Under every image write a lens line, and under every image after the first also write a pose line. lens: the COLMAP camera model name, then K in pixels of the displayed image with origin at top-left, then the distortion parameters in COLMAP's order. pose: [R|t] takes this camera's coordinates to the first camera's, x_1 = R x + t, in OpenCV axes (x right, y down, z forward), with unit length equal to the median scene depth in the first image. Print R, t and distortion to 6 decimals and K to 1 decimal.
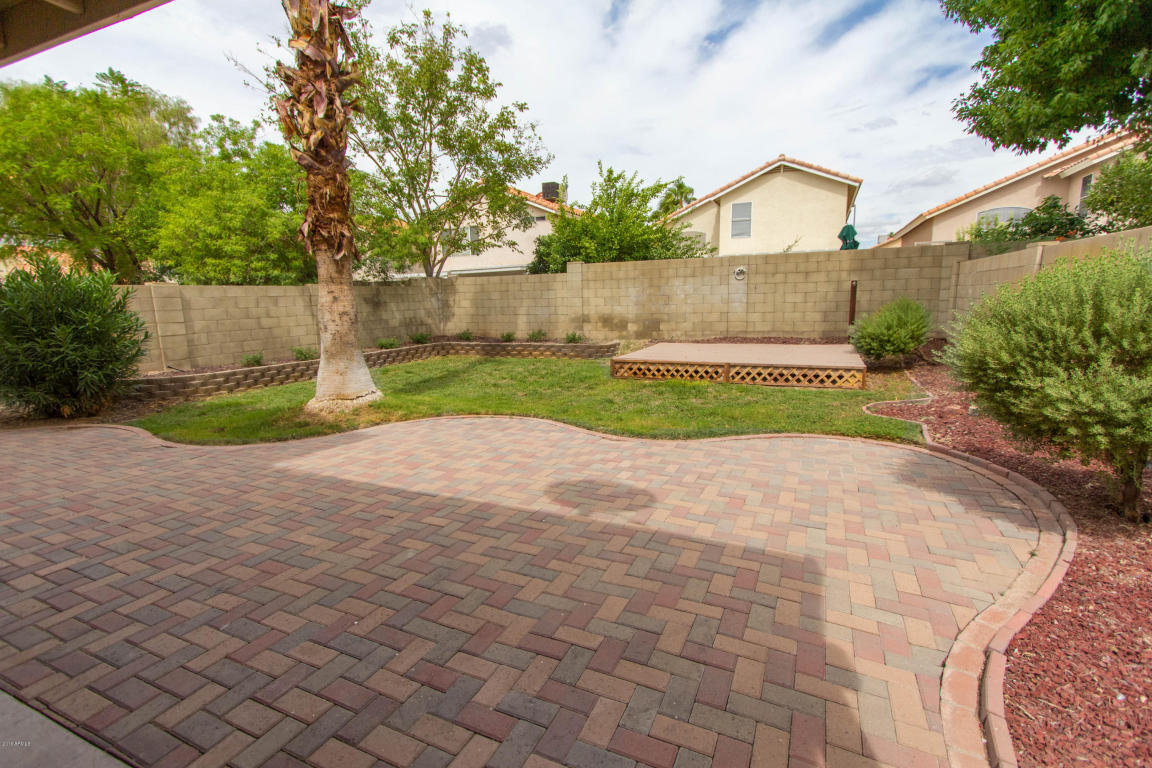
lens RADIAL K [[526.3, 0, 582.2], [0, 526.3, 386.3], [0, 0, 1]] dist [0.006892, -0.001960]
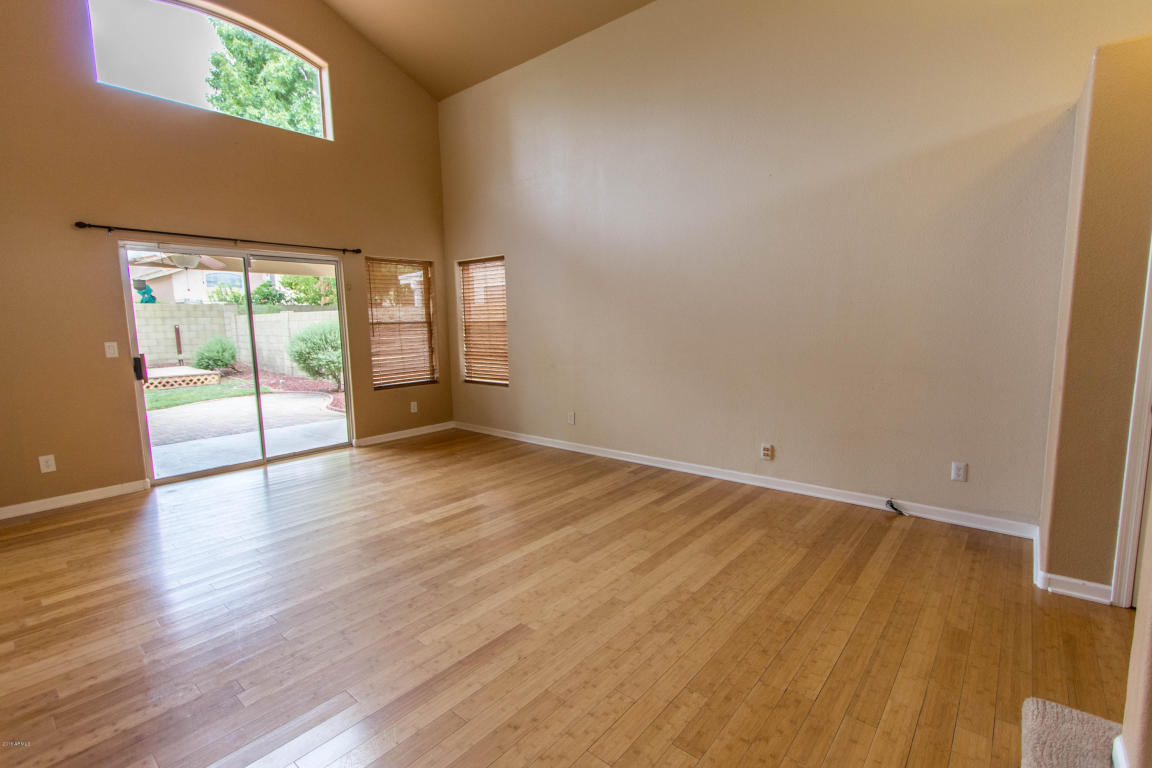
lens RADIAL K [[526.3, 0, 575.7], [0, 526.3, 387.2], [0, 0, 1]] dist [0.006892, -0.001960]
pose [[0.282365, -0.102090, 0.953859, -0.597594], [0.172673, 0.983490, 0.054147, 0.088391], [-0.943639, 0.149416, 0.295331, -0.488802]]
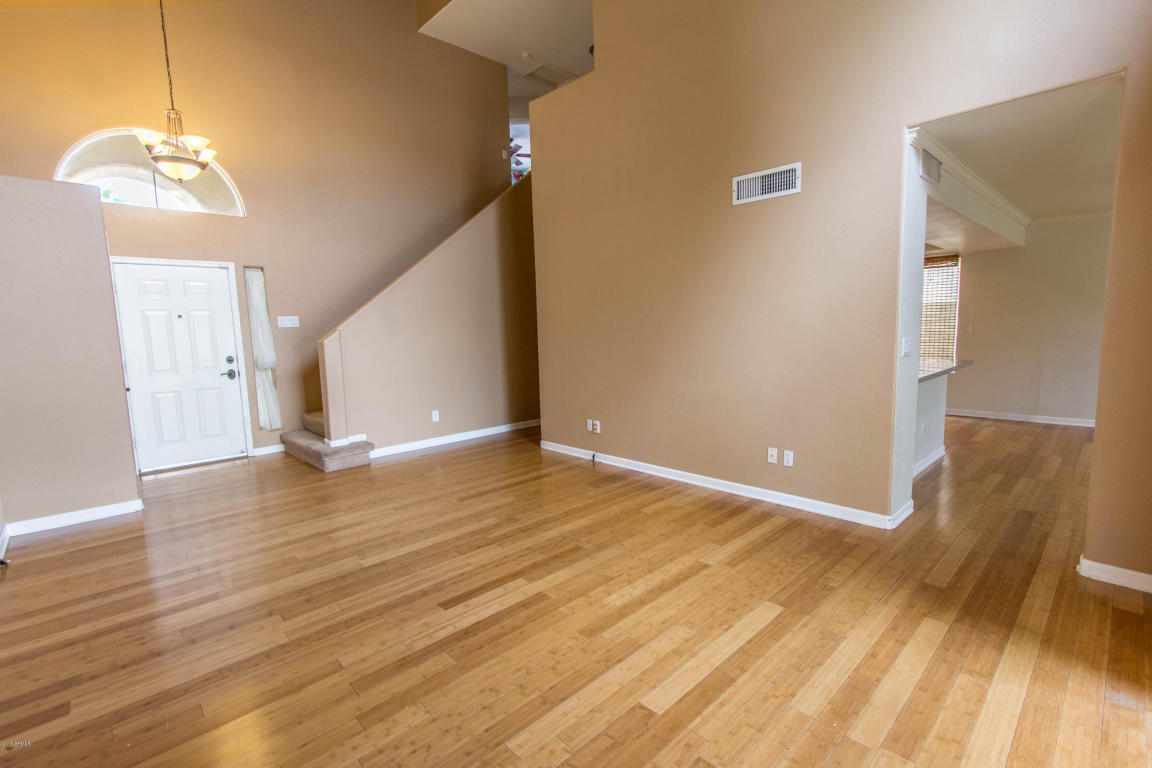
lens RADIAL K [[526.3, 0, 580.6], [0, 526.3, 384.1], [0, 0, 1]] dist [0.006892, -0.001960]
pose [[-0.376218, 0.138833, -0.916071, -0.108839], [-0.120356, 0.973010, 0.196891, 0.023990], [0.918681, 0.184328, -0.349354, -0.195540]]
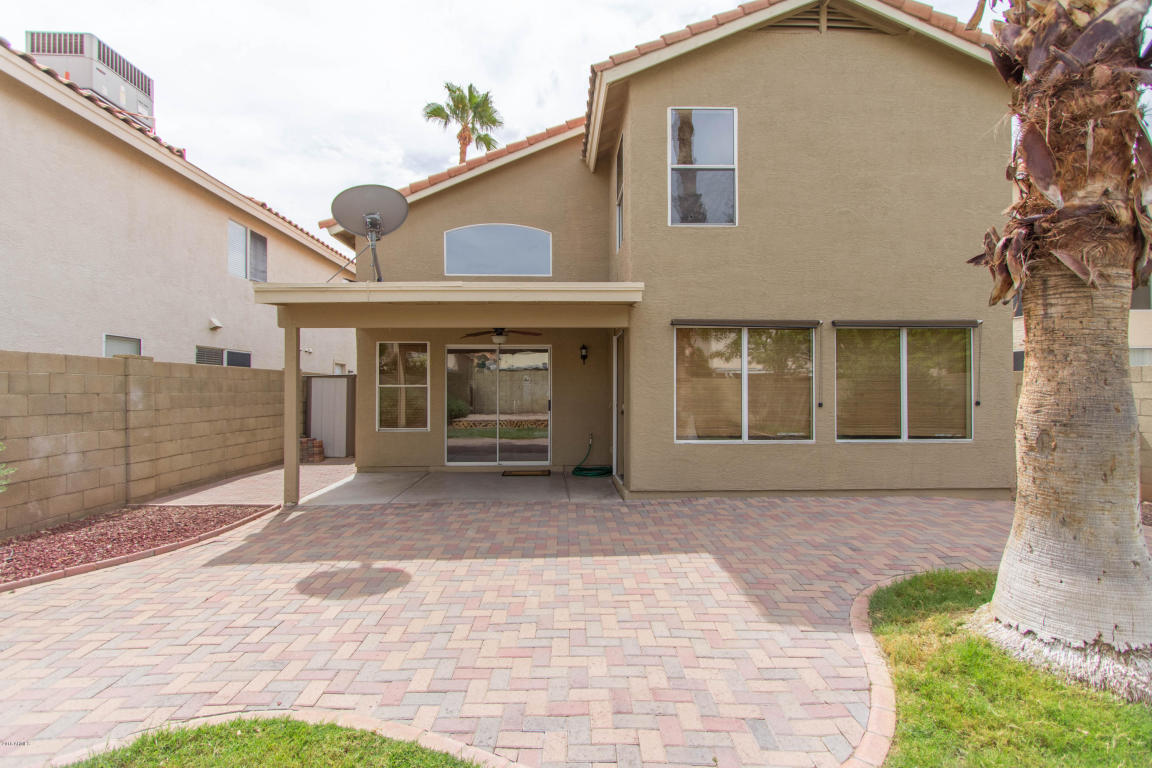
lens RADIAL K [[526.3, 0, 579.5], [0, 526.3, 385.2], [0, 0, 1]] dist [0.006892, -0.001960]
pose [[-0.893689, 0.022581, -0.448118, 0.038081], [-0.052203, 0.986717, 0.153830, -0.132065], [0.445640, 0.160869, -0.880640, 0.734582]]
